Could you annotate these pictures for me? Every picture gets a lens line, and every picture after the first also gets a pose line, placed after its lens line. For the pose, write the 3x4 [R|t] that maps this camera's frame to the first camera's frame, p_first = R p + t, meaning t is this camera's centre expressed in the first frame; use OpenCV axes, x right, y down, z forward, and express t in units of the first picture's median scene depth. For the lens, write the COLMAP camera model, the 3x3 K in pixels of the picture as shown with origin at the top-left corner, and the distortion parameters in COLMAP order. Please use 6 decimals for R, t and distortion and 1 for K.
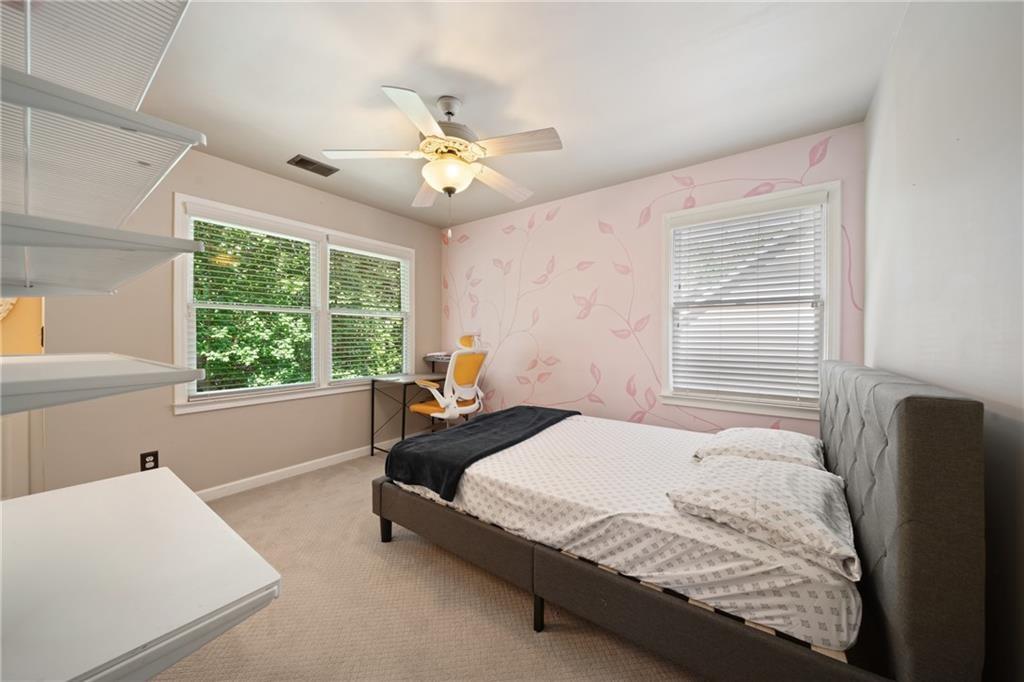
lens RADIAL K [[365.7, 0, 492.6], [0, 365.7, 337.1], [0, 0, 1]] dist [0.001116, -0.000941]
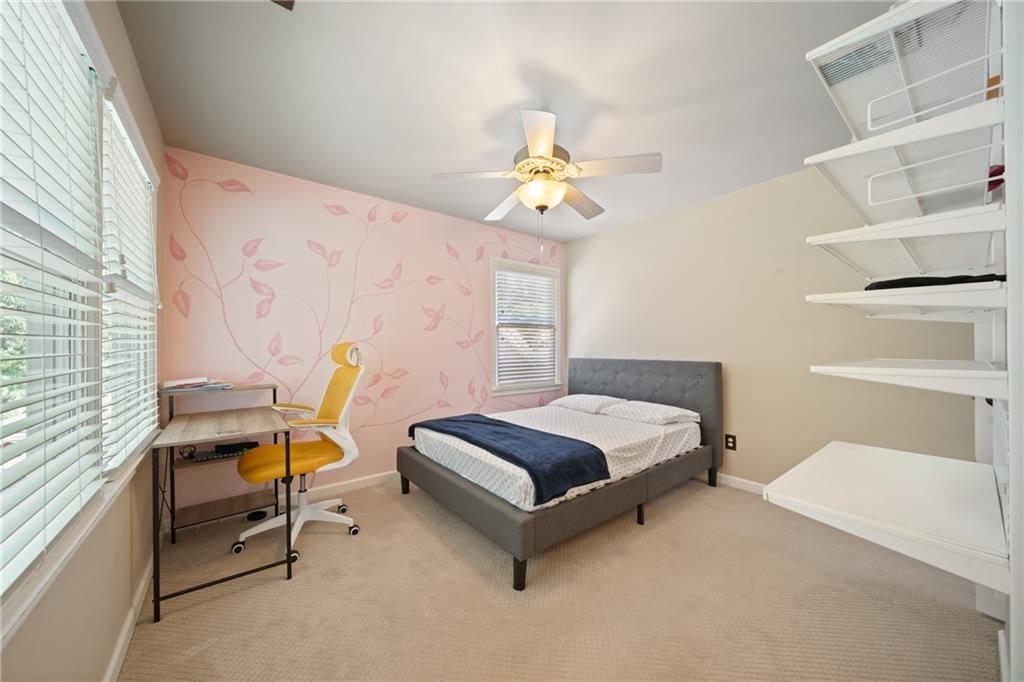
lens RADIAL K [[365.7, 0, 509.8], [0, 365.7, 351.2], [0, 0, 1]] dist [0.001116, -0.000941]
pose [[0.237637, -0.010946, 0.971292, -0.731198], [0.008123, 0.999924, 0.009282, 0.001659], [-0.971320, 0.005684, 0.237708, 0.539773]]
